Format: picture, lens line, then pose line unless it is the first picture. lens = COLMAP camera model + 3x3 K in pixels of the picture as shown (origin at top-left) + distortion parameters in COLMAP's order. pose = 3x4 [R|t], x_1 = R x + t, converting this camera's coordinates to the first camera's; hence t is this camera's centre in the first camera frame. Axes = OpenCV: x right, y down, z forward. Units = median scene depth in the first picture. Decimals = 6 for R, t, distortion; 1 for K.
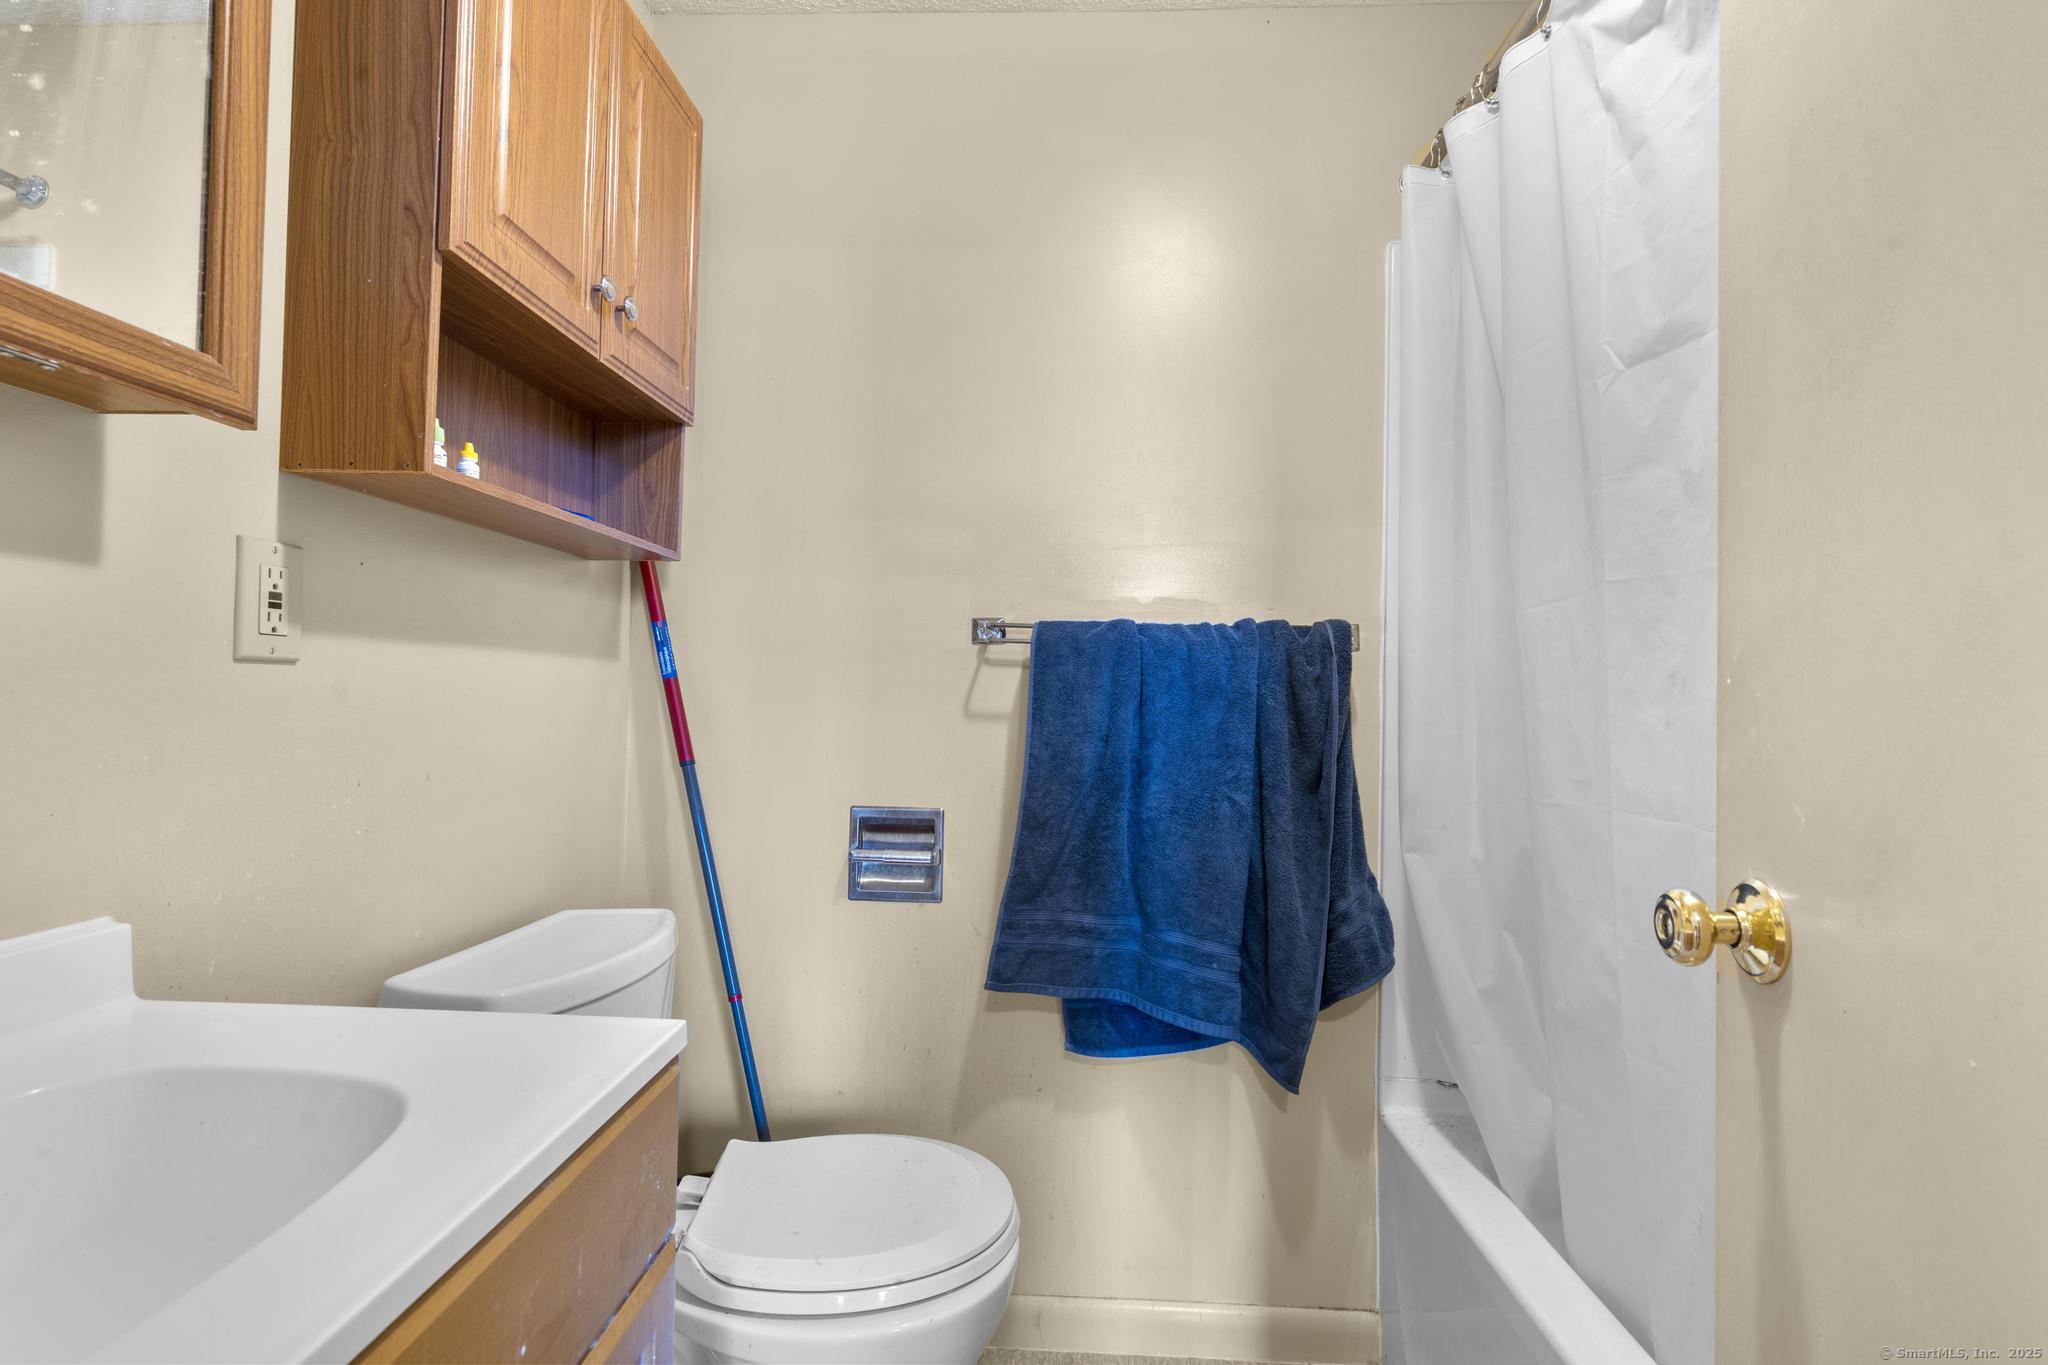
lens RADIAL K [[914.9, 0, 1022.5], [0, 914.9, 683.6], [0, 0, 1]] dist [-0.005217, 0.000272]
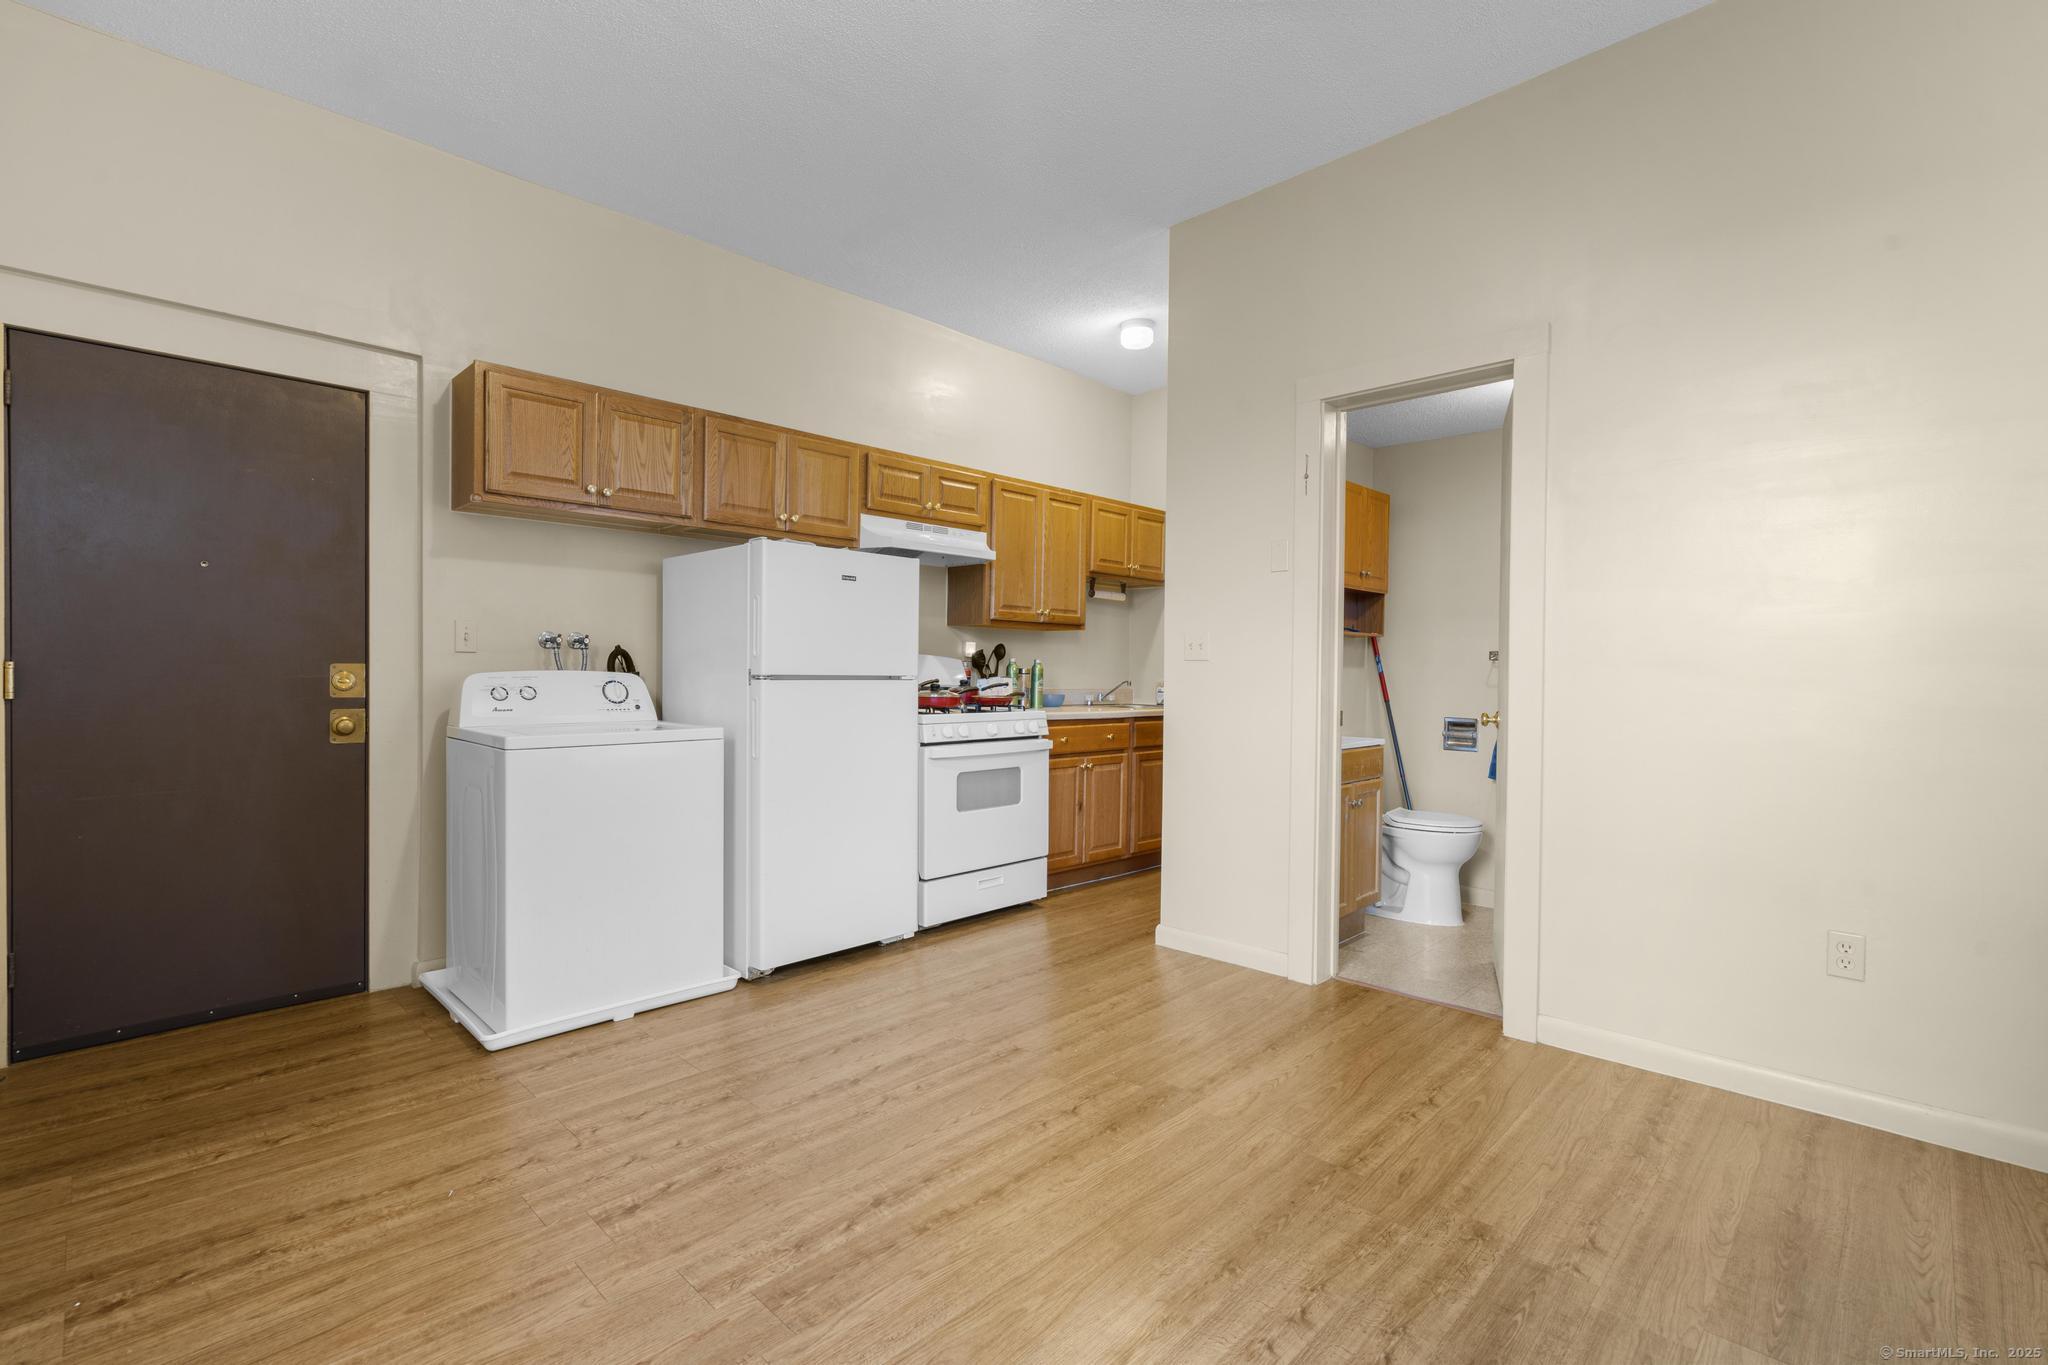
lens RADIAL K [[914.9, 0, 1022.9], [0, 914.9, 680.8], [0, 0, 1]] dist [-0.005217, 0.000272]
pose [[0.737350, -0.006391, -0.675481, 0.798416], [0.012623, 0.999911, 0.004319, -0.008879], [0.675393, -0.011711, 0.737365, -2.069362]]
